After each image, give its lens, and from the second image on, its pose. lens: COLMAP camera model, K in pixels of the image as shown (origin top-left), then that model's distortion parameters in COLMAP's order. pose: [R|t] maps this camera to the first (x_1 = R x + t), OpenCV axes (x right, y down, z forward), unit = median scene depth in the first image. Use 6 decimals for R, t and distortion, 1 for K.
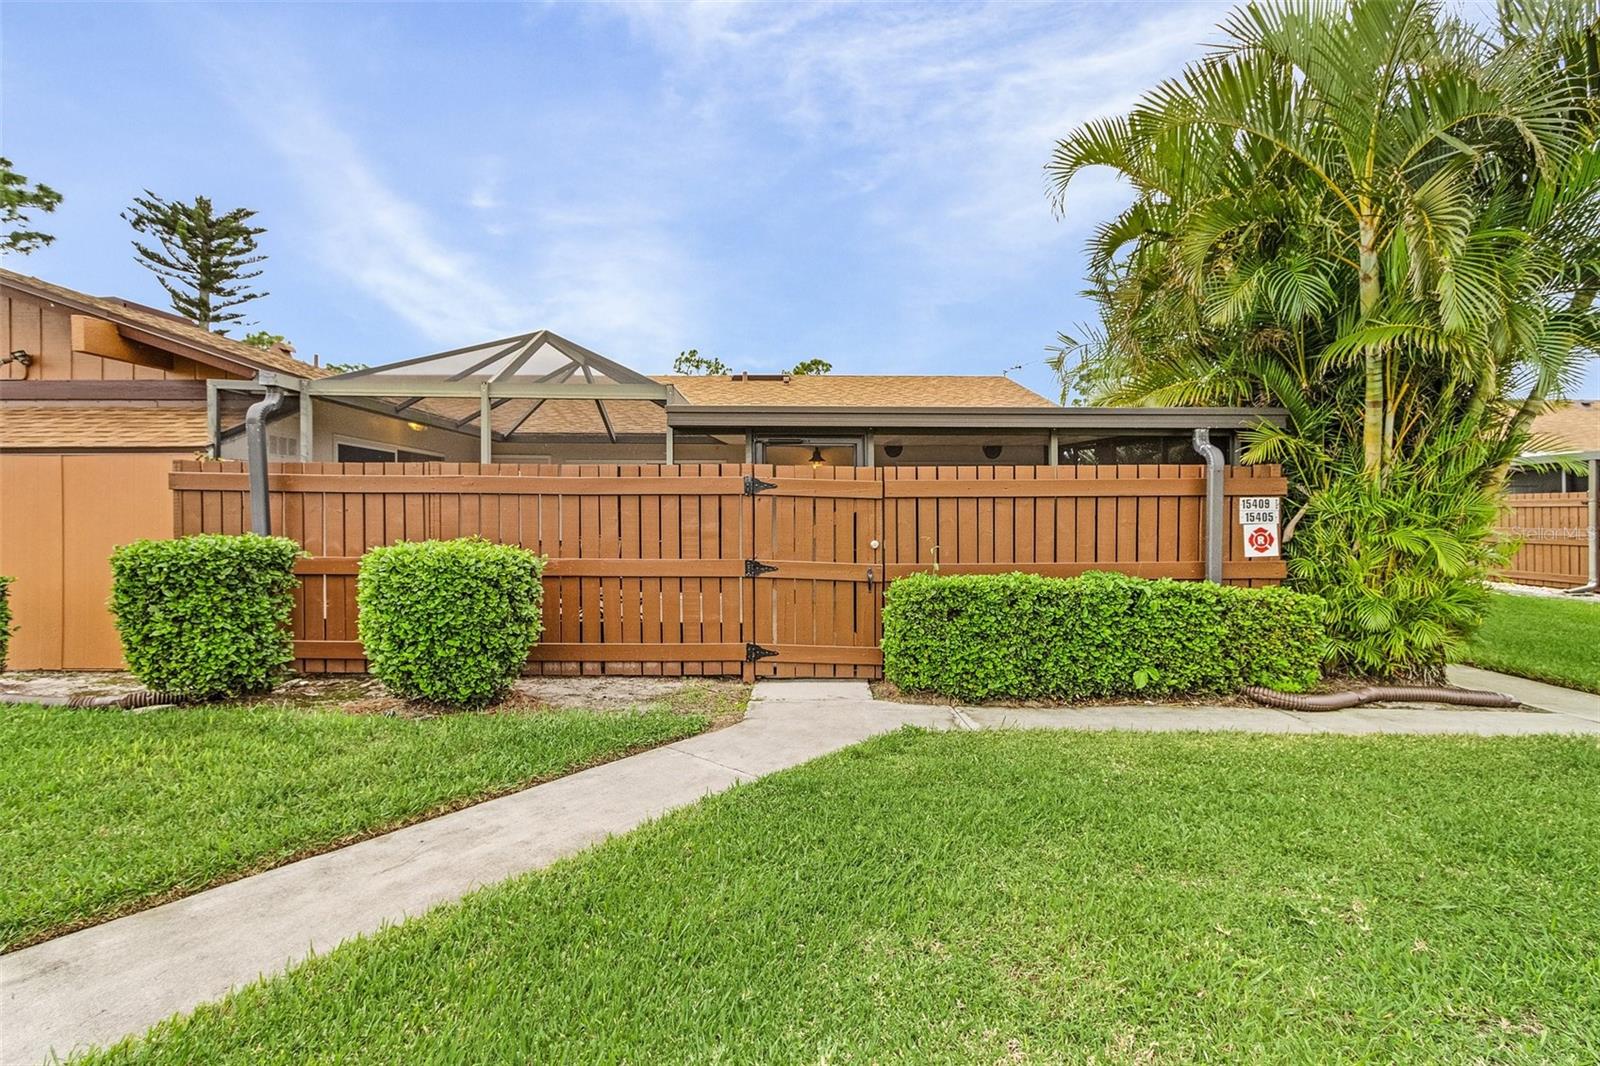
lens RADIAL K [[739.7, 0, 802.1], [0, 739.7, 523.1], [0, 0, 1]] dist [-0.000864, 0.000012]
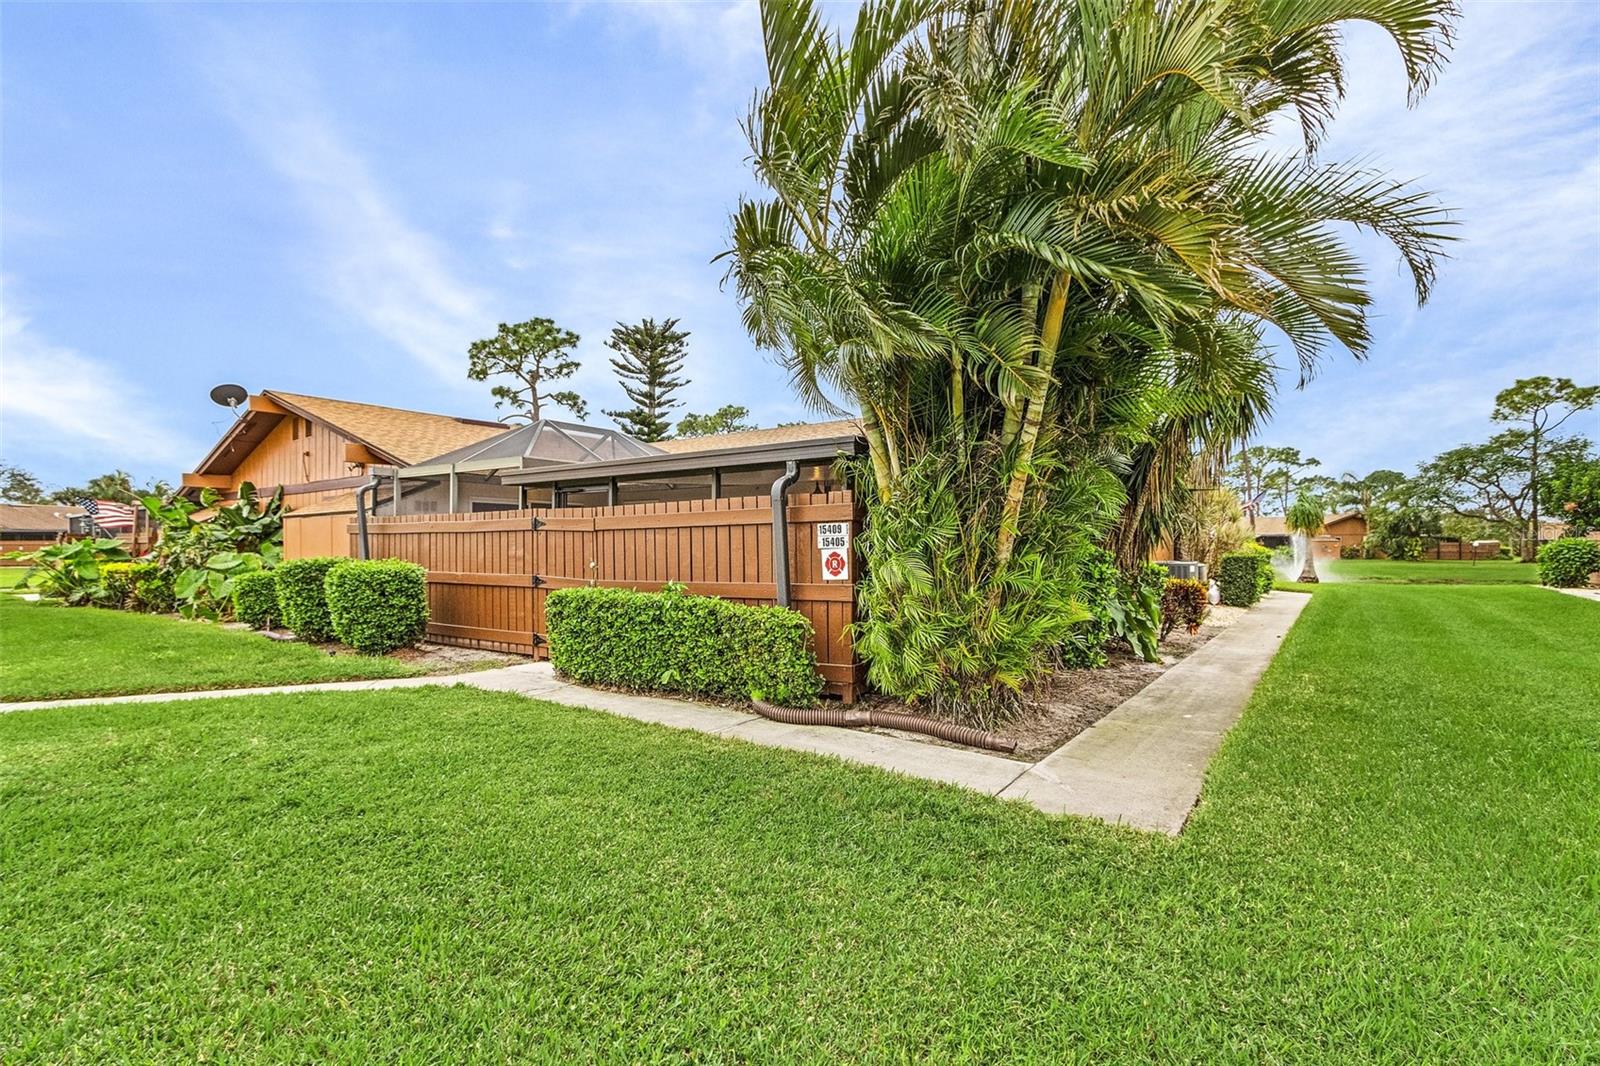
lens RADIAL K [[747.7, 0, 797.6], [0, 747.7, 547.7], [0, 0, 1]] dist [0.002123, 0.000315]
pose [[0.814278, -0.006568, -0.580438, 1.173183], [0.001745, 0.999959, -0.008868, 0.009222], [0.580473, 0.006208, 0.814256, 0.109664]]
